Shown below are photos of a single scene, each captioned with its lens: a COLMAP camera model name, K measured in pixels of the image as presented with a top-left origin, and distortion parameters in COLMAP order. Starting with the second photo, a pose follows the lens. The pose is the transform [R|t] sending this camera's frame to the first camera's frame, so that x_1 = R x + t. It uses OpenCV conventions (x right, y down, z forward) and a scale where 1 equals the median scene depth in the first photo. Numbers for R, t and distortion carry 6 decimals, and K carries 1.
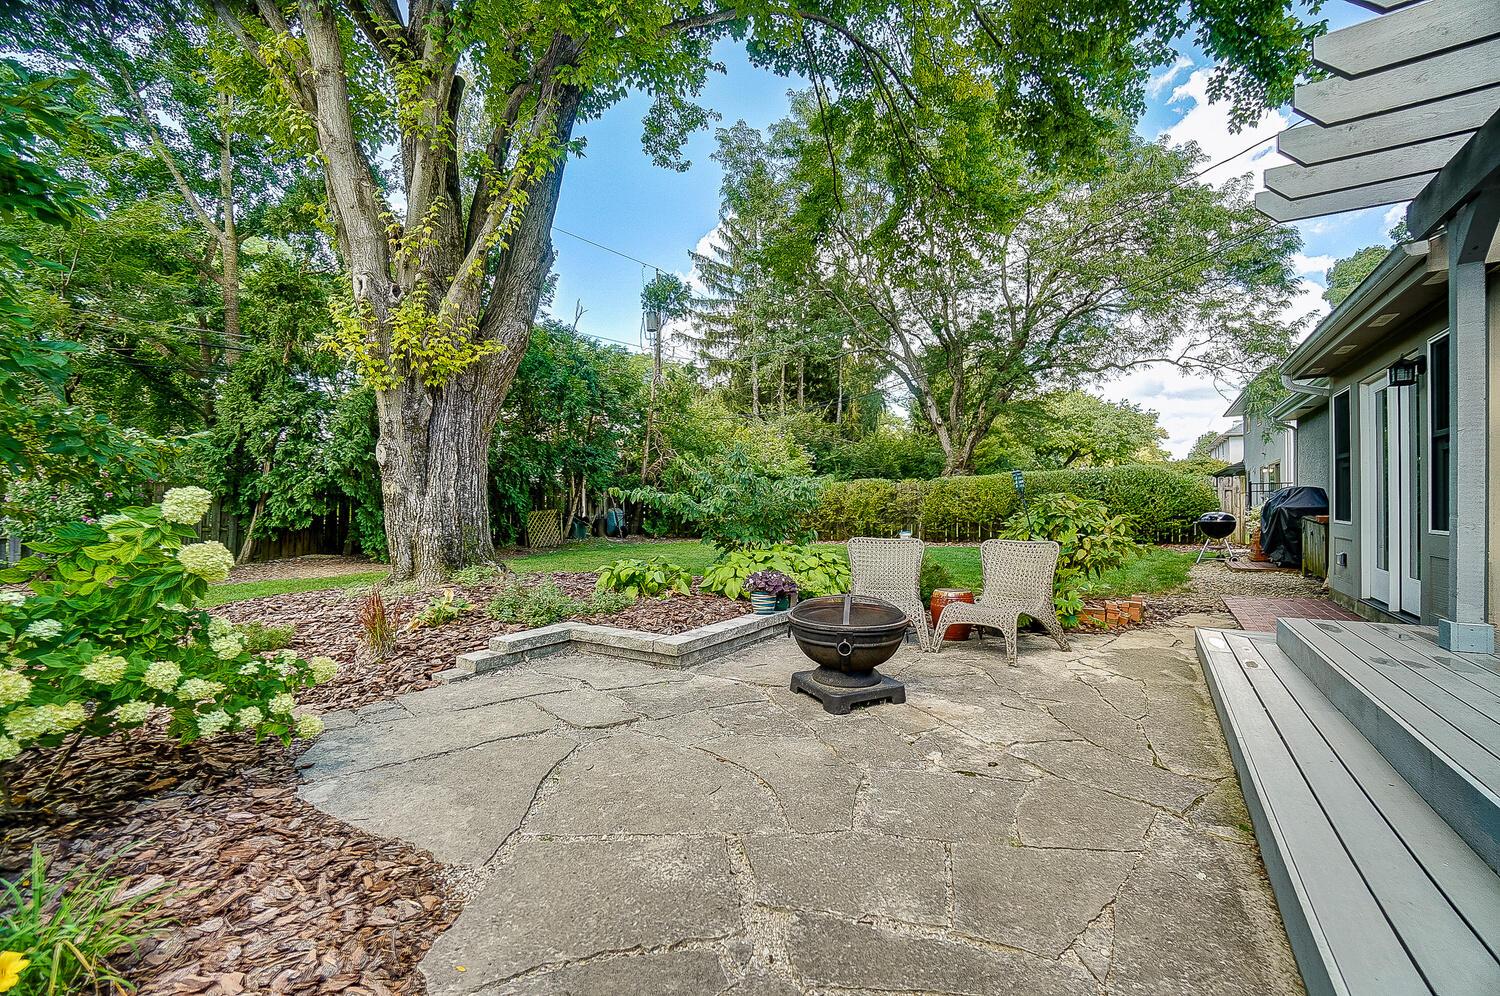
lens RADIAL K [[669.4, 0, 726.5], [0, 669.4, 504.6], [0, 0, 1]] dist [-0.064435, 0.024710]
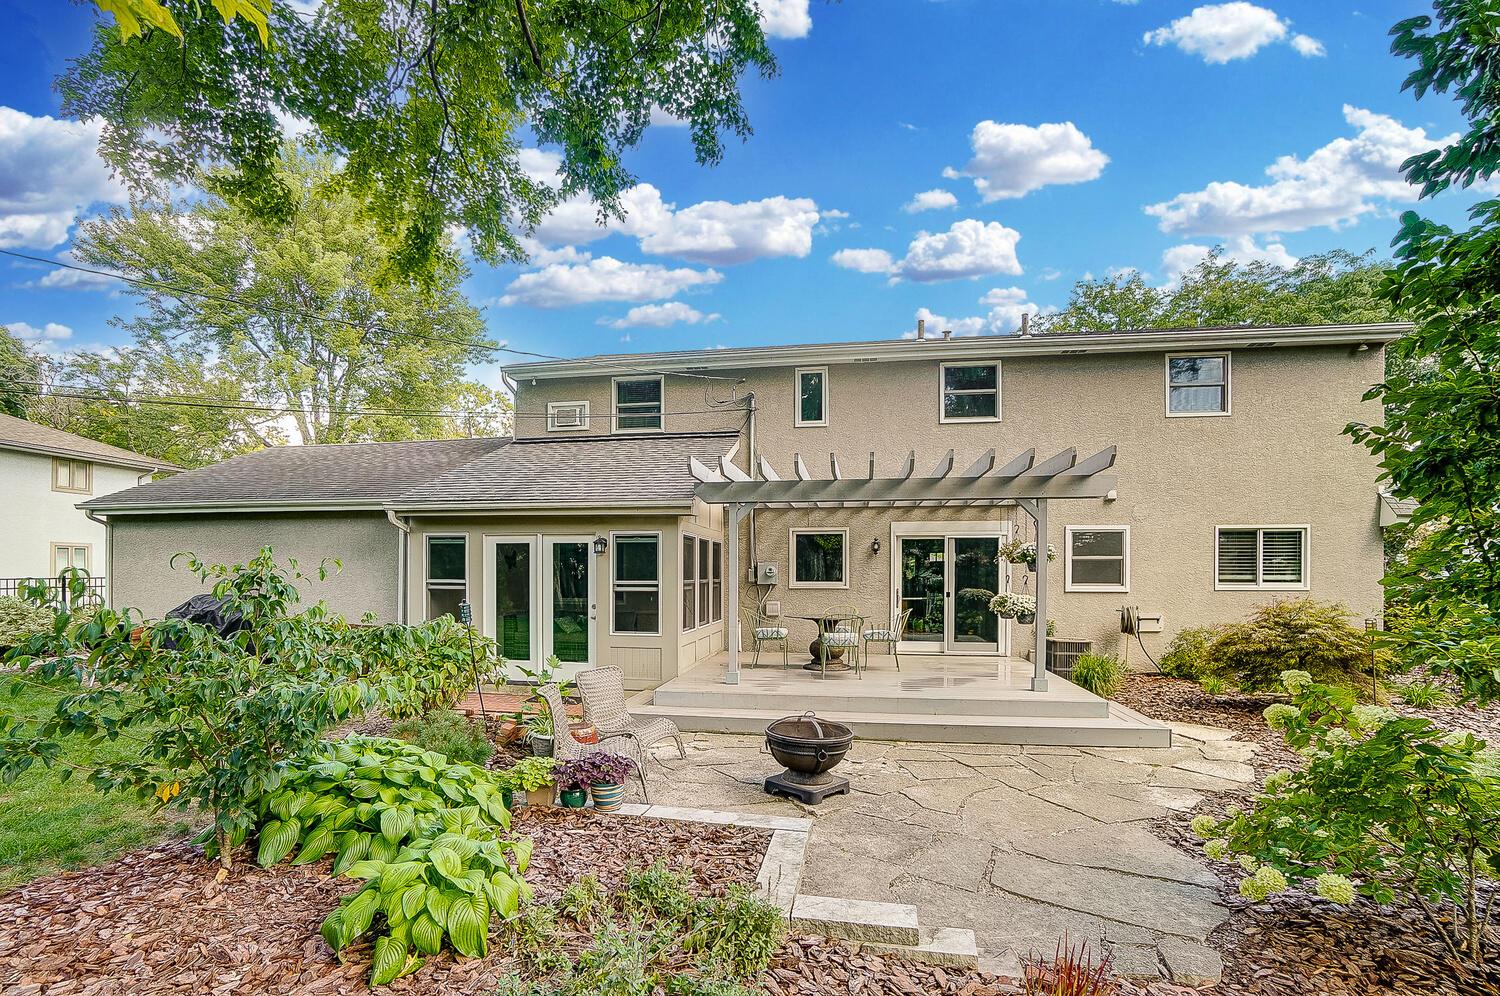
lens RADIAL K [[685.7, 0, 749.6], [0, 685.7, 572.4], [0, 0, 1]] dist [-0.051372, 0.000173]
pose [[-0.387966, 0.004445, 0.921663, -0.443717], [0.004395, 0.999986, -0.002972, -0.064319], [-0.921663, 0.002898, -0.387980, 0.690775]]
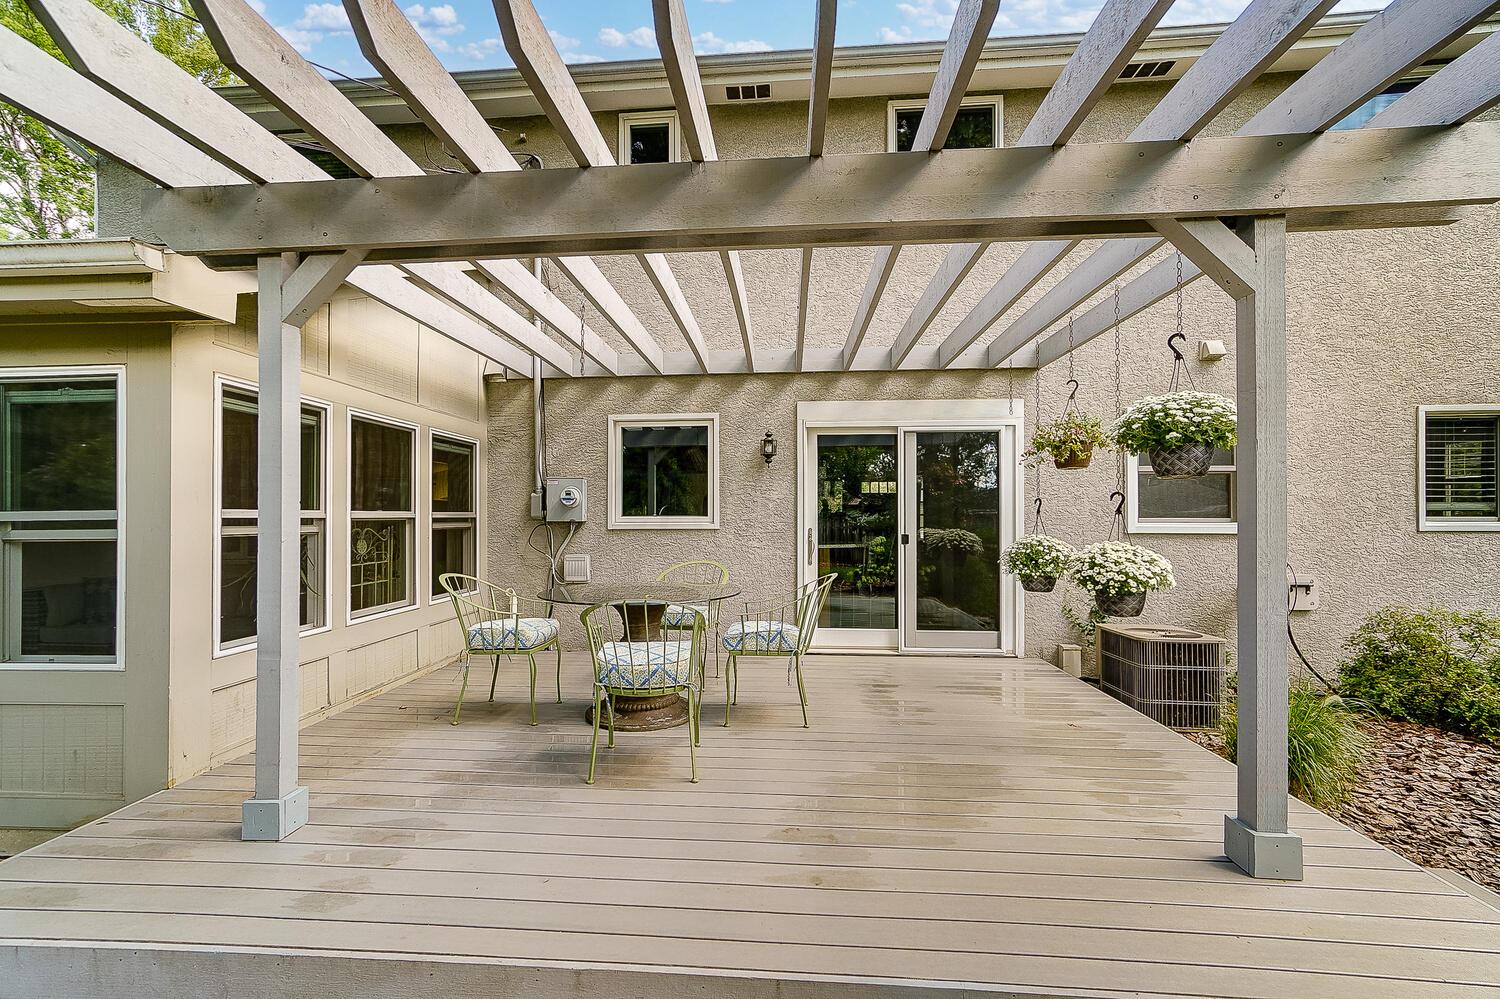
lens RADIAL K [[663.2, 0, 739.3], [0, 663.2, 515.3], [0, 0, 1]] dist [-0.033231, 0.000596]
pose [[-0.464235, 0.004241, 0.885702, 0.069428], [0.009338, 0.999956, 0.000106, -0.050825], [-0.885663, 0.008319, -0.464255, 0.313858]]
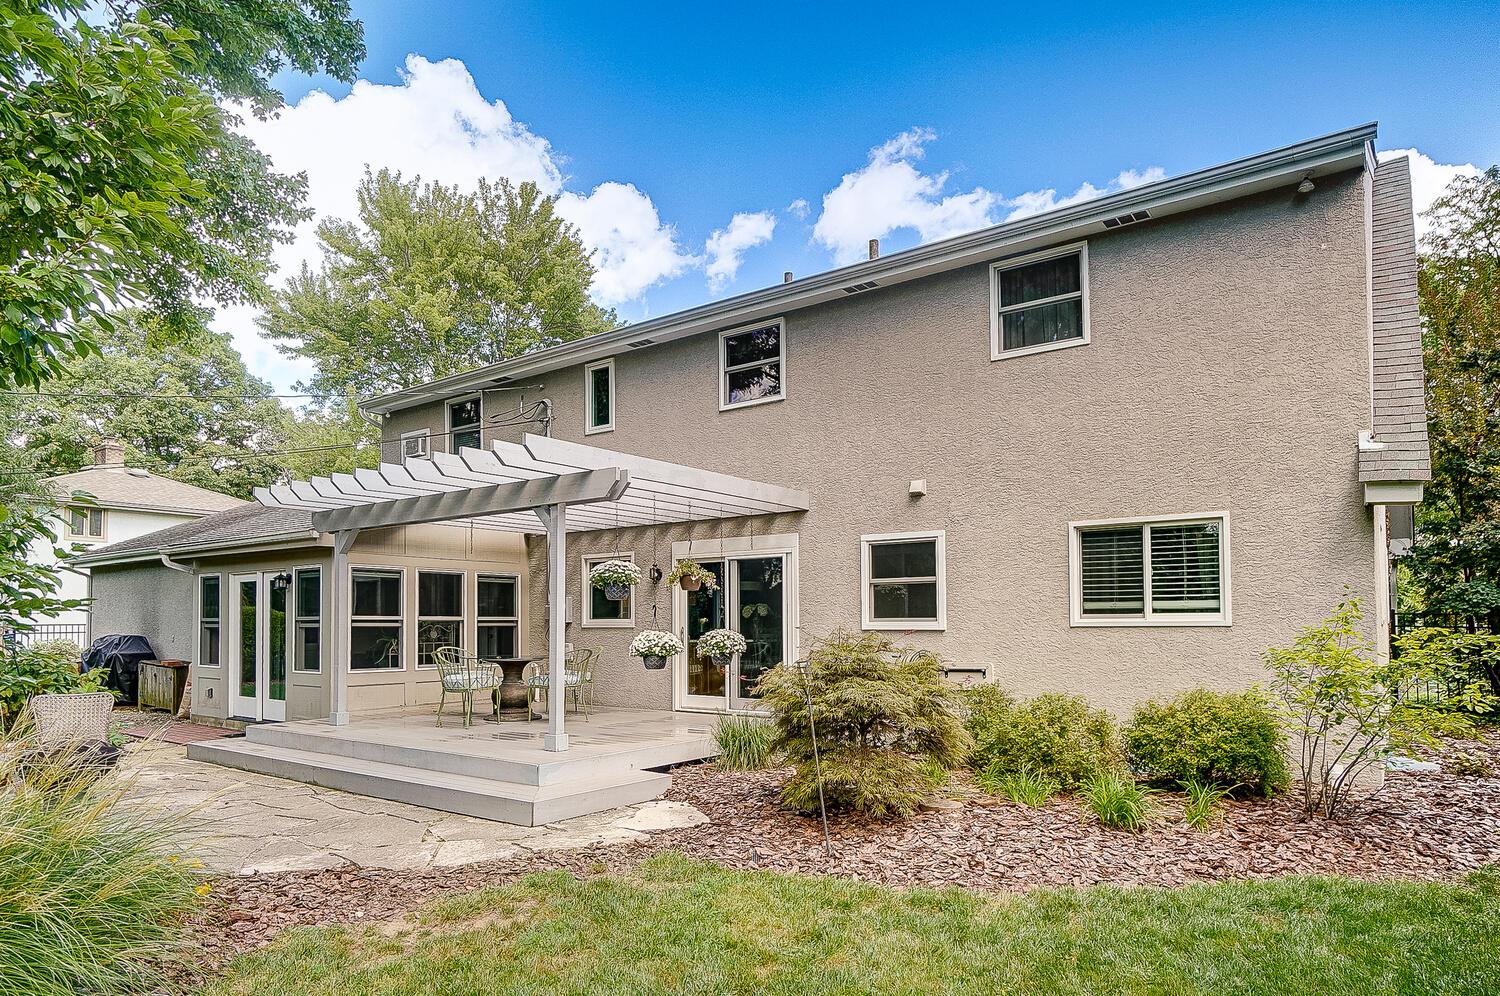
lens RADIAL K [[877.7, 0, 754.0], [0, 877.7, 607.9], [0, 0, 1]] dist [-0.036012, -0.000795]
pose [[0.051155, 0.023797, 0.998407, -0.648638], [0.008772, 0.999667, -0.024277, -0.033481], [-0.998652, 0.010000, 0.050929, -0.215583]]
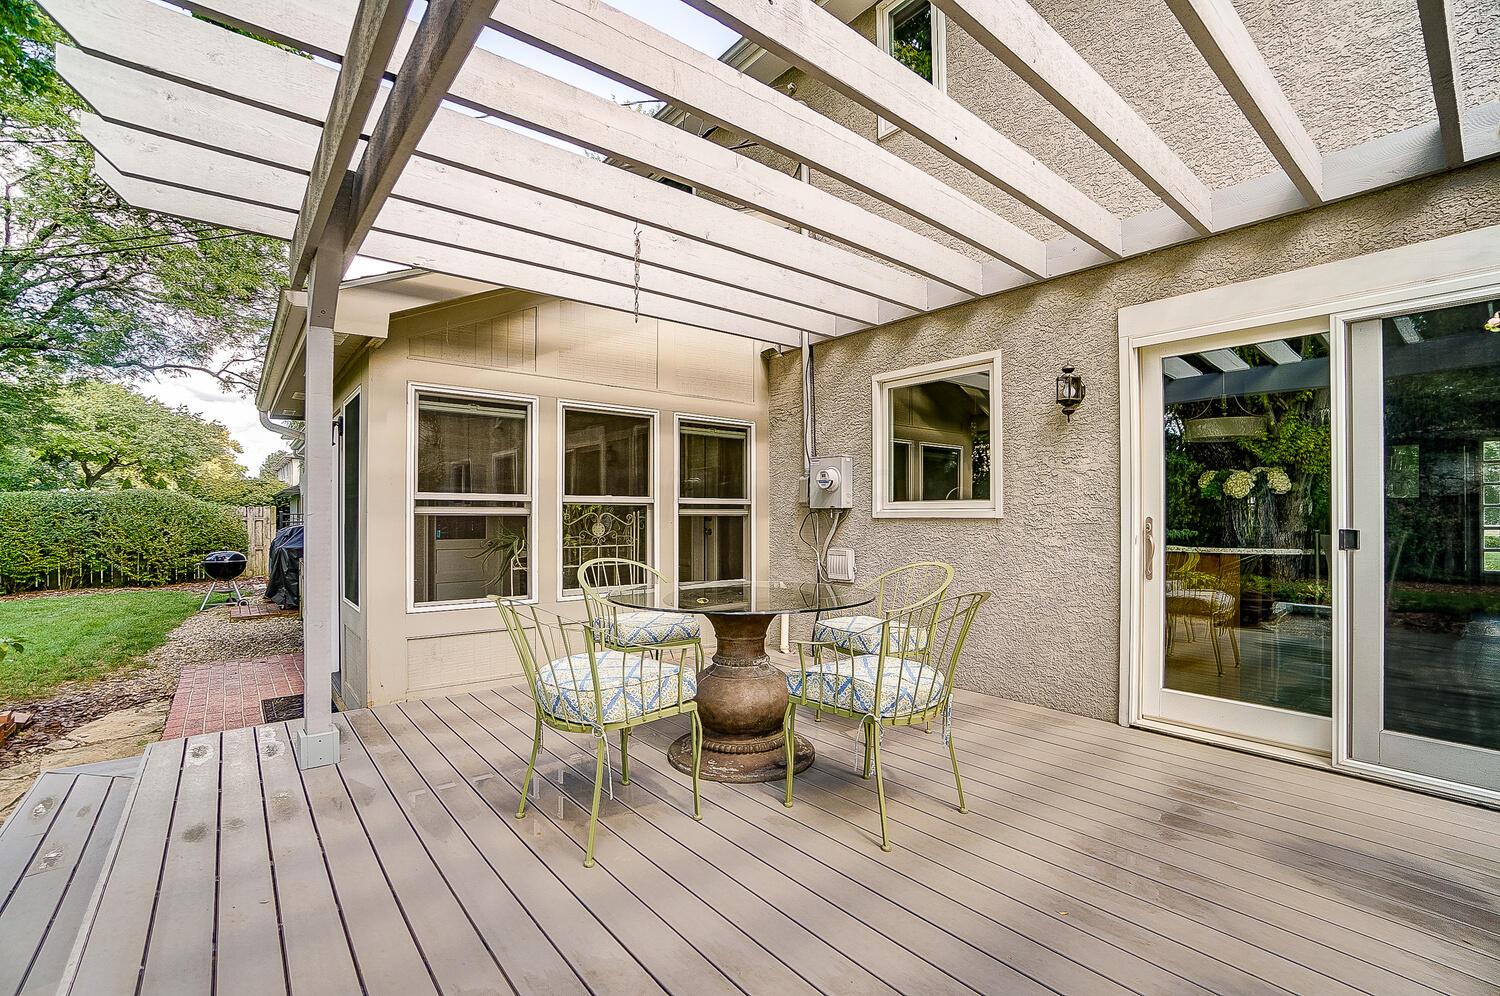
lens RADIAL K [[663.2, 0, 739.3], [0, 663.2, 513.8], [0, 0, 1]] dist [-0.033231, 0.000596]
pose [[0.320234, 0.004603, 0.947327, 0.175689], [0.005294, 0.999964, -0.006648, -0.038392], [-0.947324, 0.007144, 0.320198, 0.056537]]
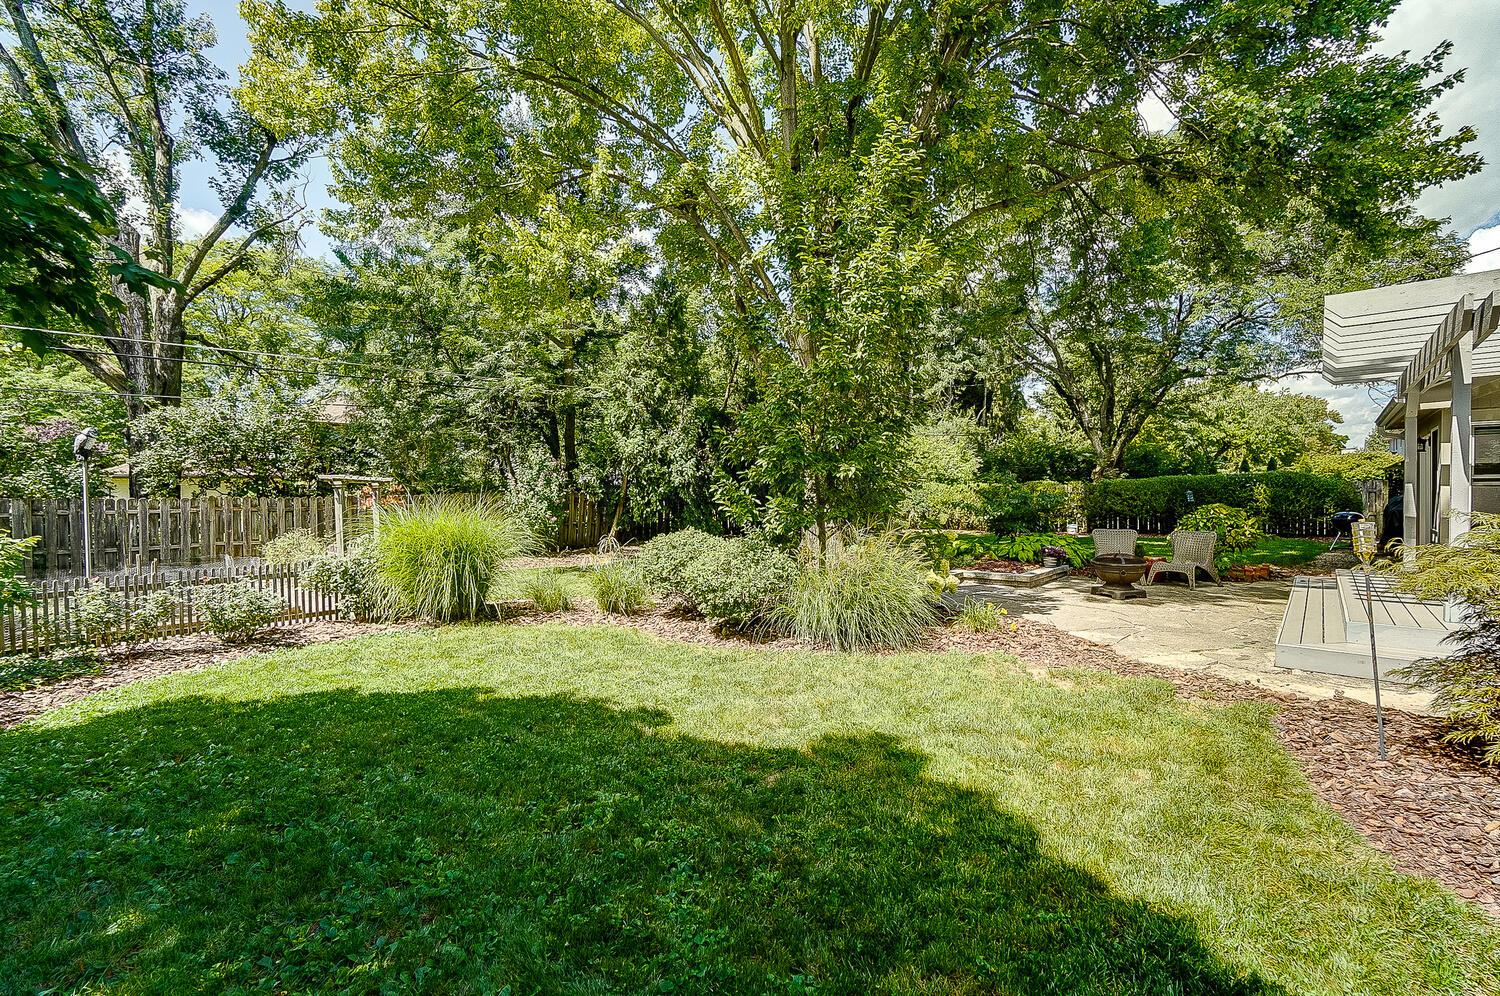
lens RADIAL K [[664.3, 0, 742.3], [0, 664.3, 506.3], [0, 0, 1]] dist [-0.032749, 0.015390]
pose [[0.988929, -0.001062, -0.148388, -0.335196], [0.003218, 0.999893, 0.014288, -0.028385], [0.148357, -0.014607, 0.988826, -0.628275]]
